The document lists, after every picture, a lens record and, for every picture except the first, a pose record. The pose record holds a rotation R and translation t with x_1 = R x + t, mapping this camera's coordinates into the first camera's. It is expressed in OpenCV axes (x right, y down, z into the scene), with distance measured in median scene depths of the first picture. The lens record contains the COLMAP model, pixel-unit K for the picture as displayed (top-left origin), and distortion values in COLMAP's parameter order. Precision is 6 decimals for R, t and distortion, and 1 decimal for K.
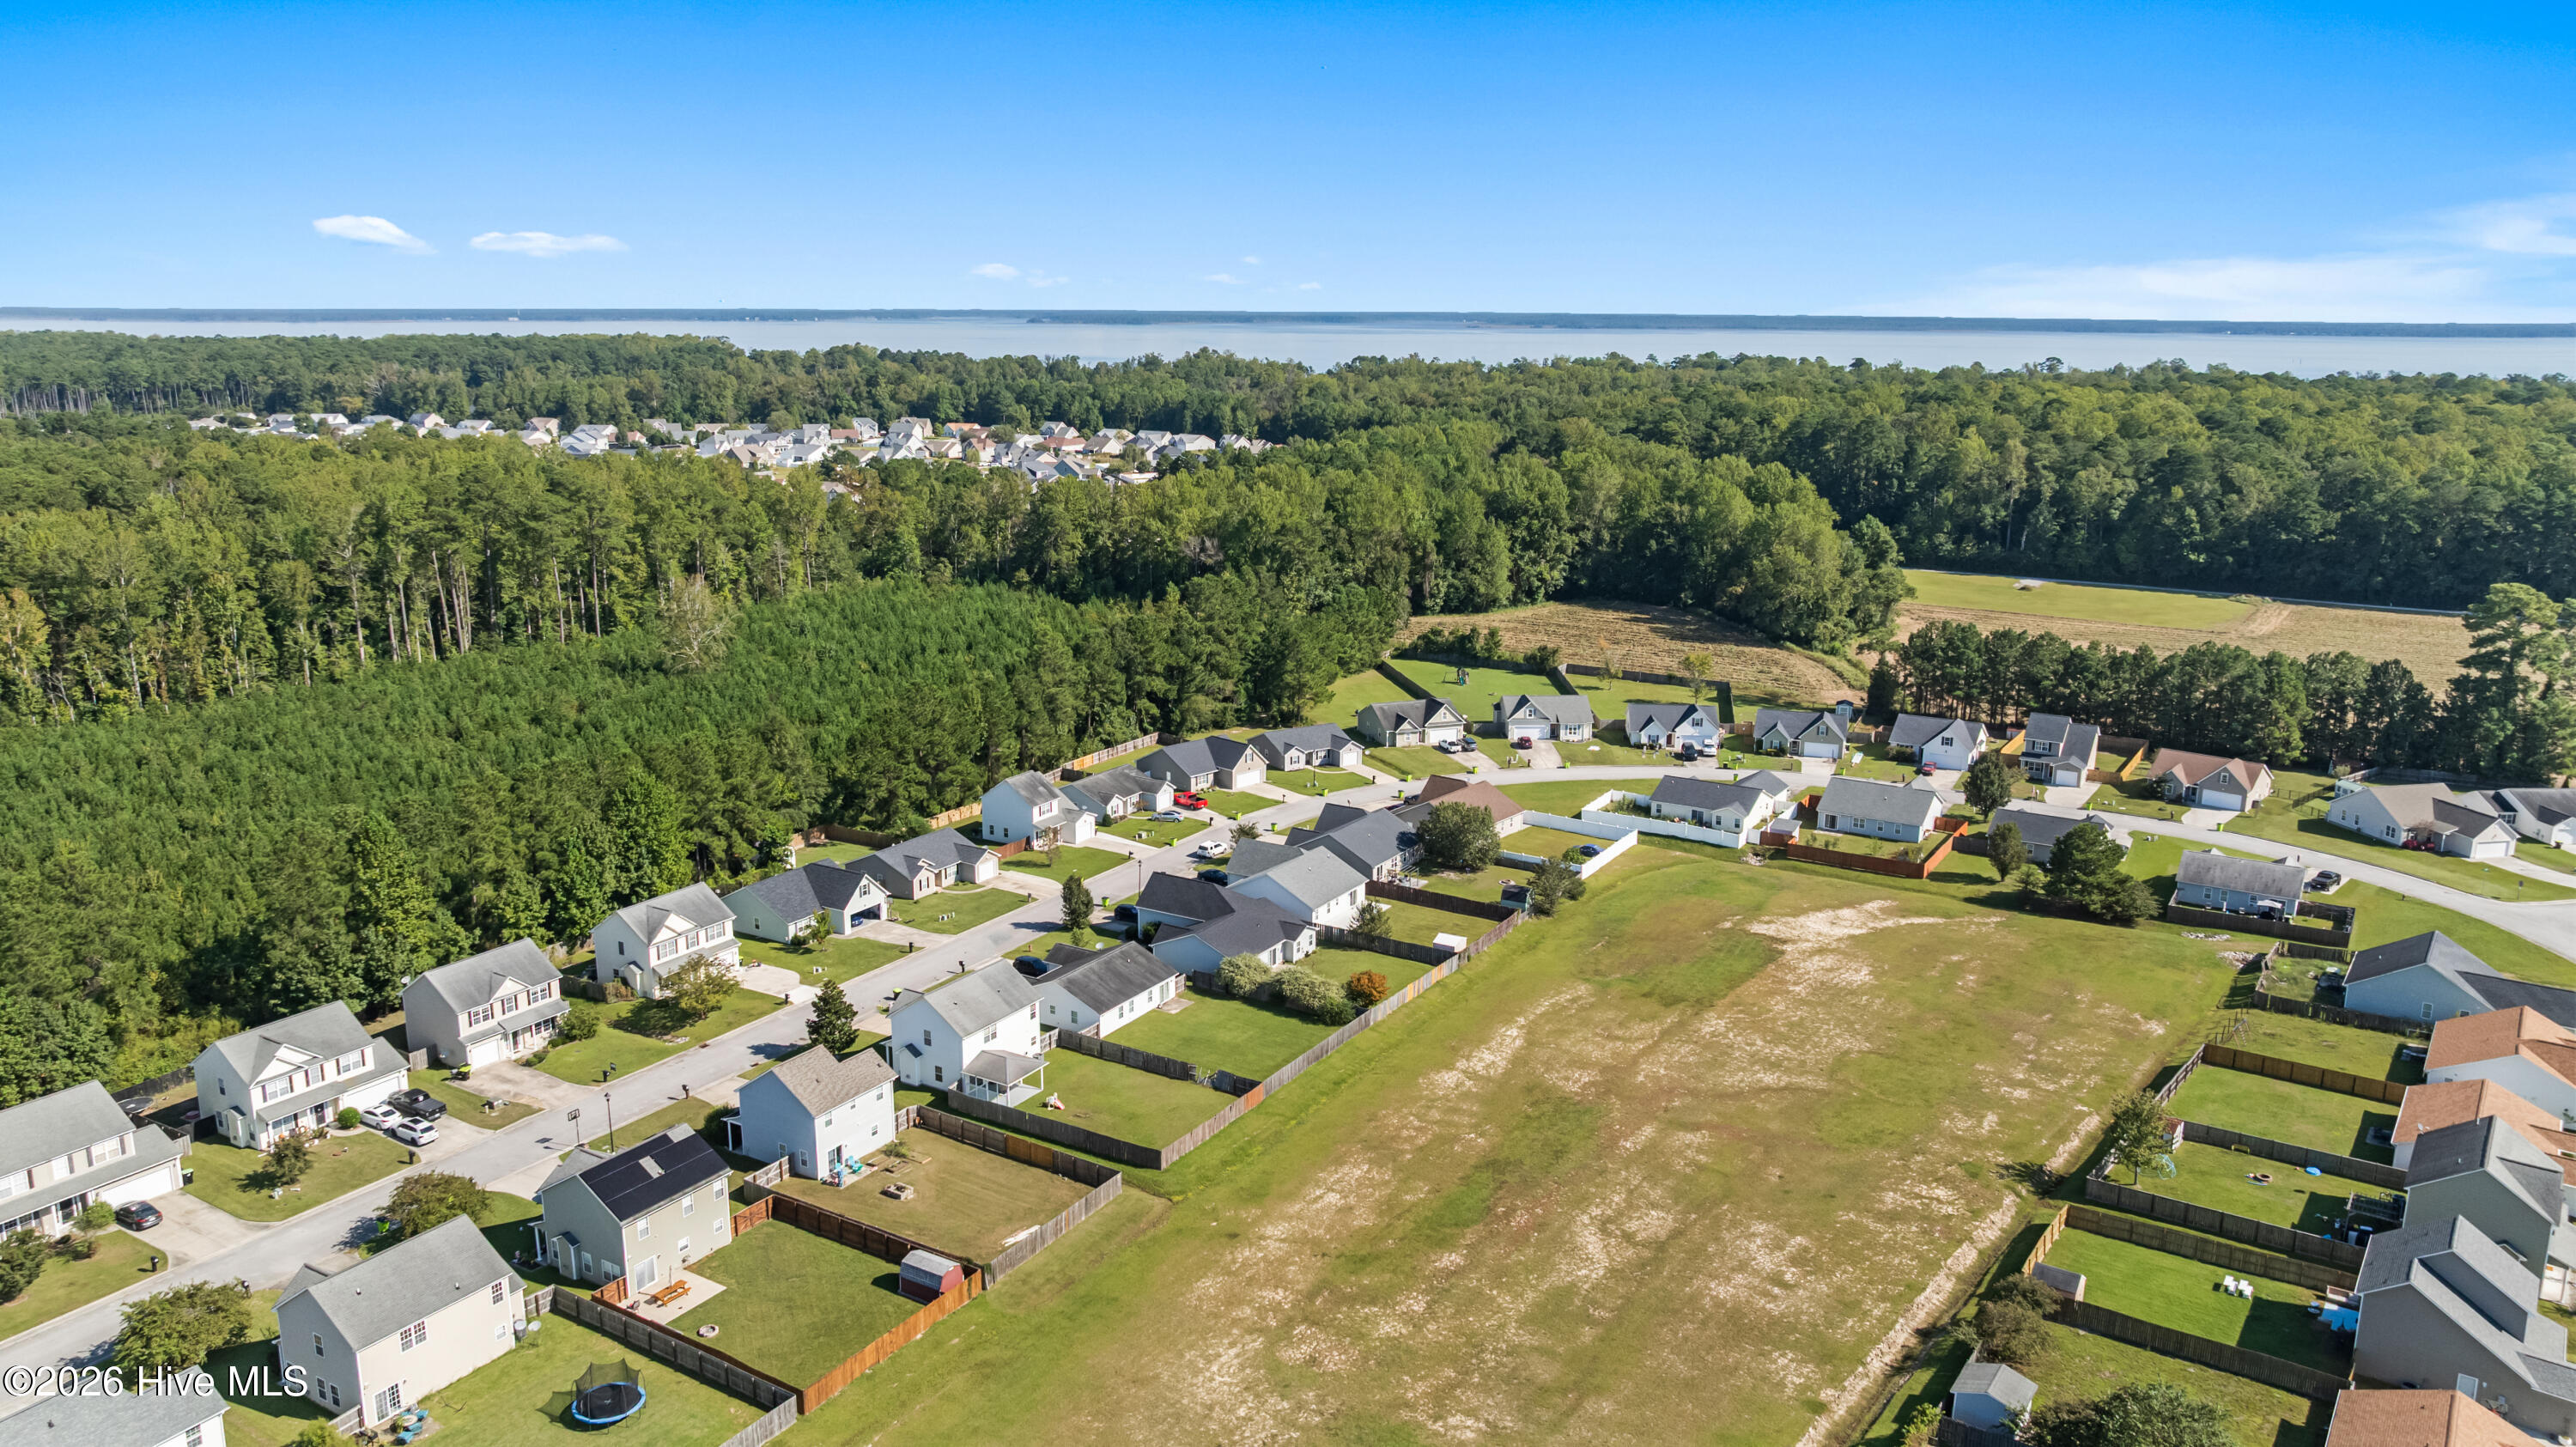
lens RADIAL K [[1820.5, 0, 1286.3], [0, 1820.5, 724.6], [0, 0, 1]] dist [-0.020355, 0.005933]
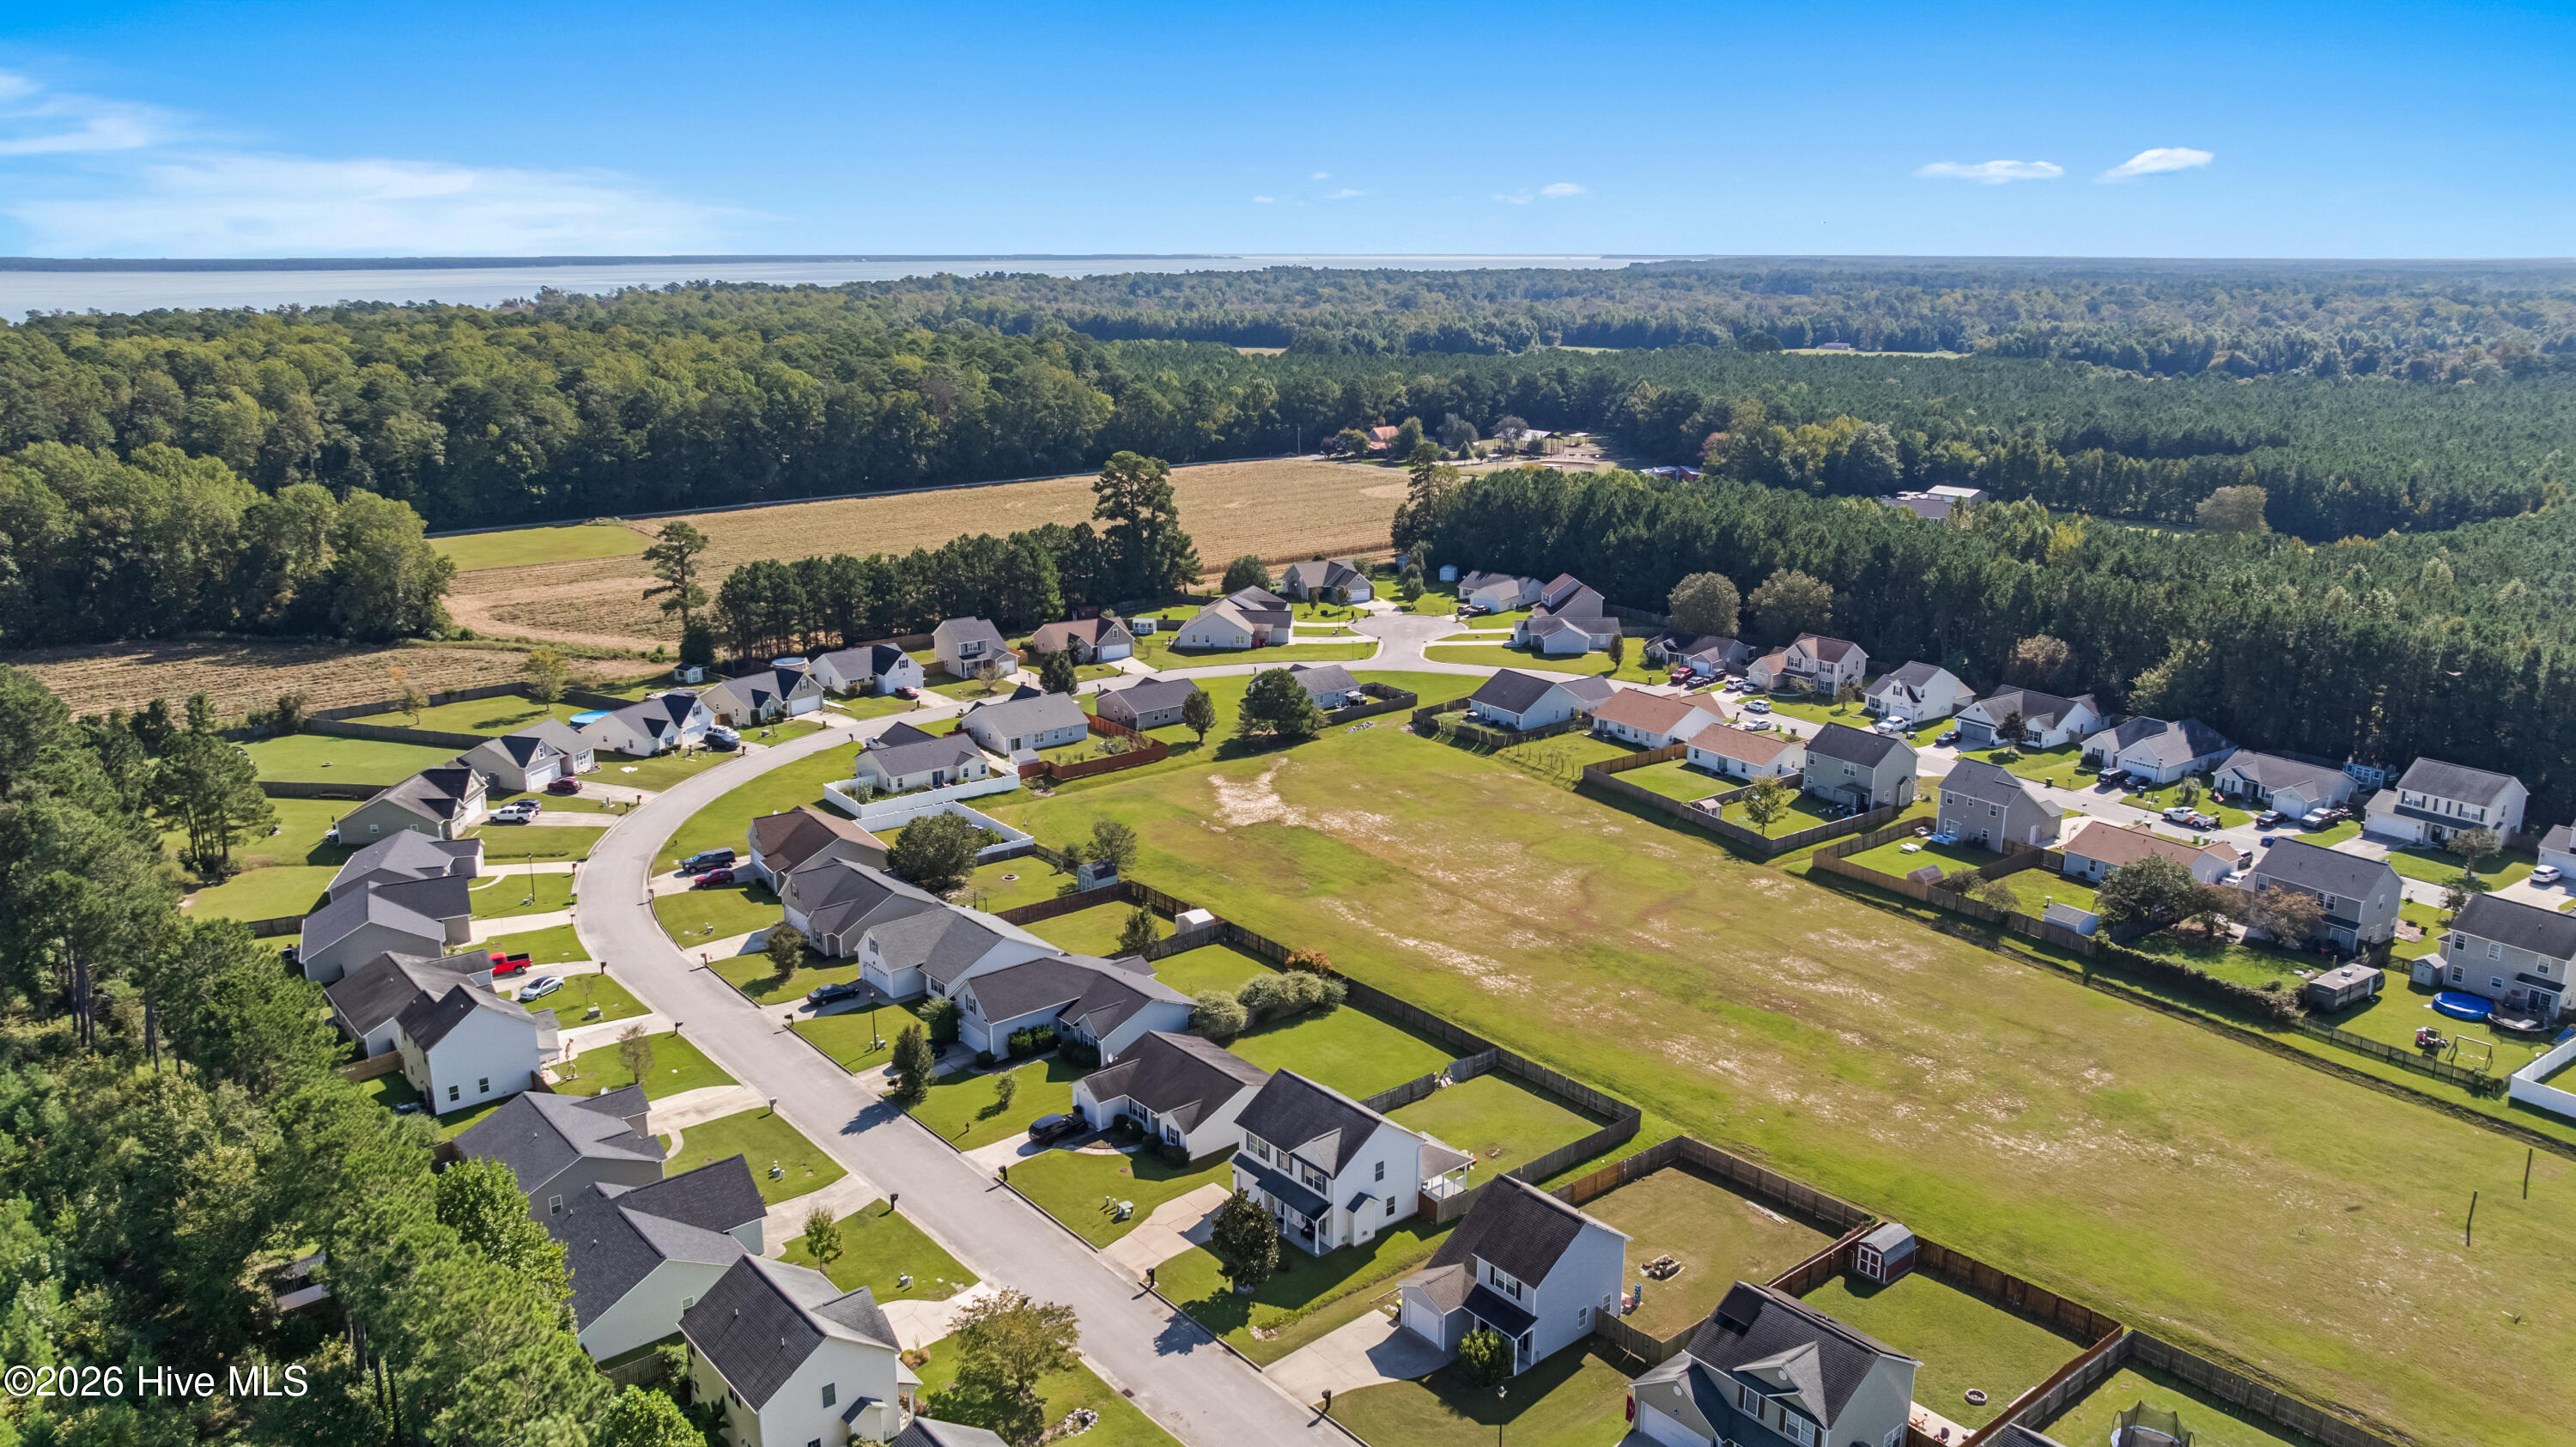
lens RADIAL K [[1820.5, 0, 1285.2], [0, 1820.5, 727.3], [0, 0, 1]] dist [-0.020355, 0.005933]
pose [[0.332161, -0.250759, 0.909279, -0.718049], [0.217741, 0.958360, 0.184754, -0.139105], [-0.917746, 0.136620, 0.372930, 0.572778]]
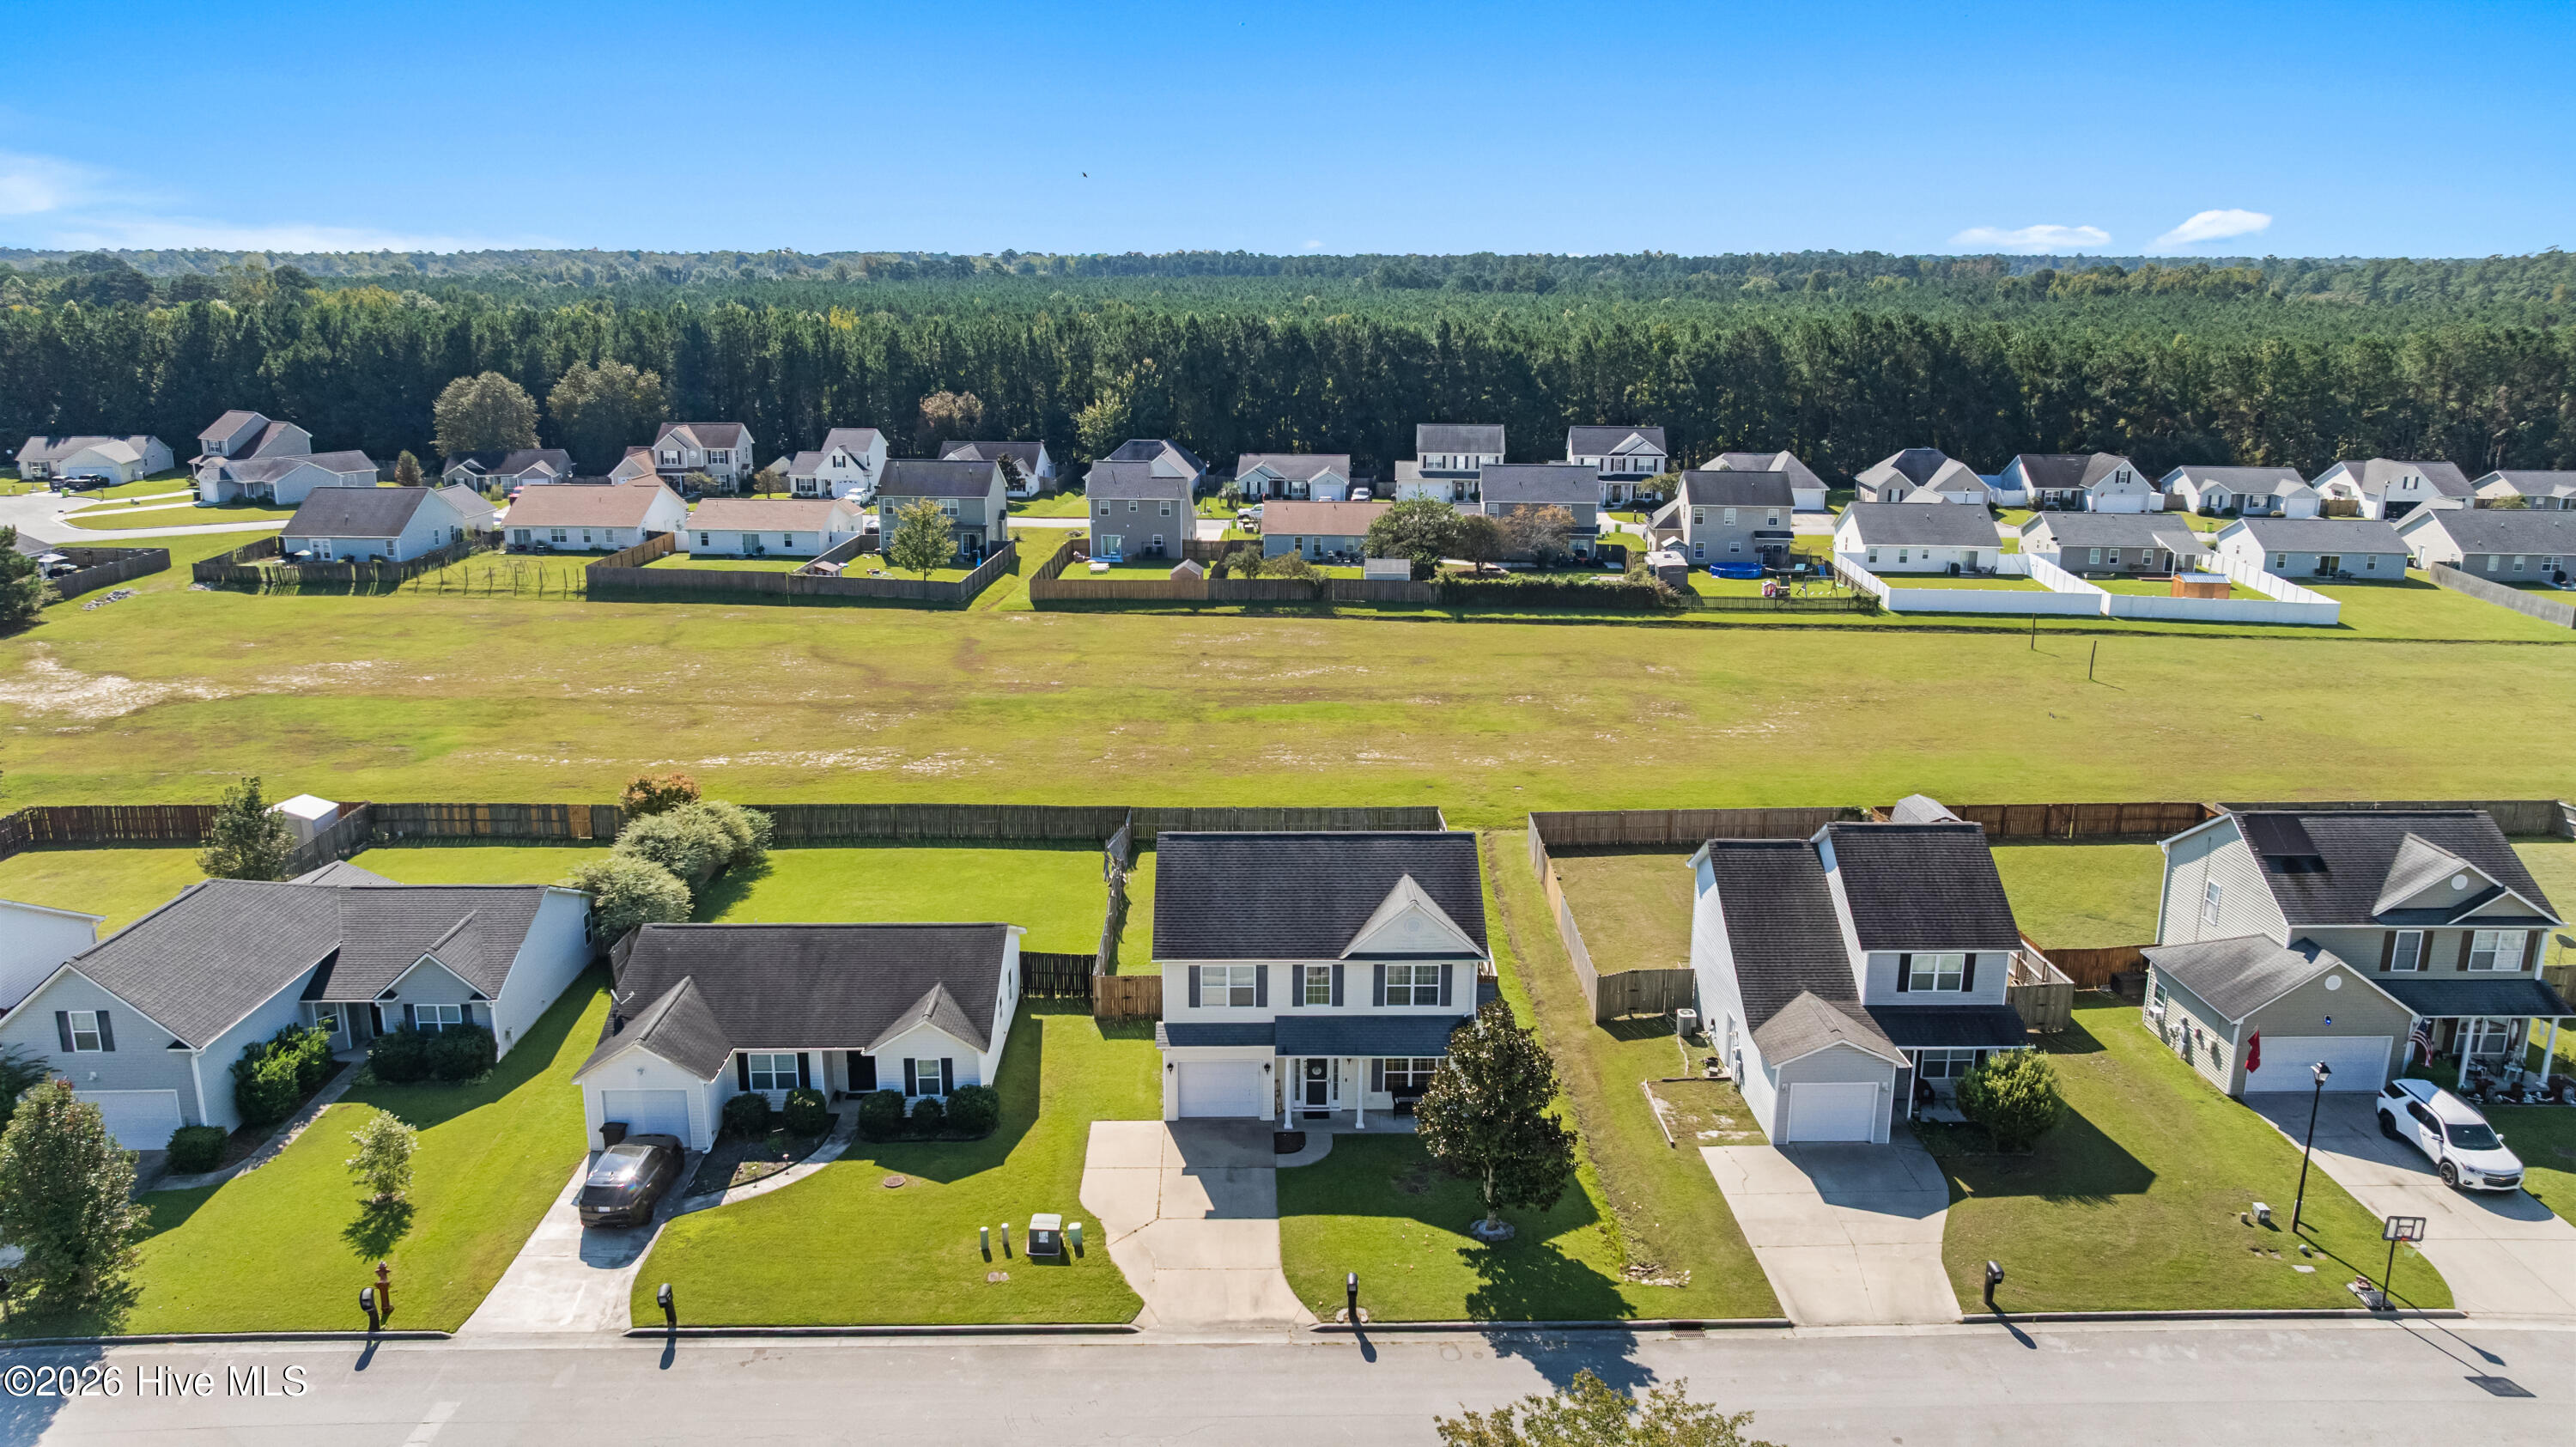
lens RADIAL K [[1820.5, 0, 1285.0], [0, 1820.5, 719.9], [0, 0, 1]] dist [-0.020355, 0.005933]
pose [[-0.531591, -0.216253, 0.818930, -0.396971], [0.185299, 0.913745, 0.361573, -0.019522], [-0.826484, 0.343955, -0.445667, 0.967875]]
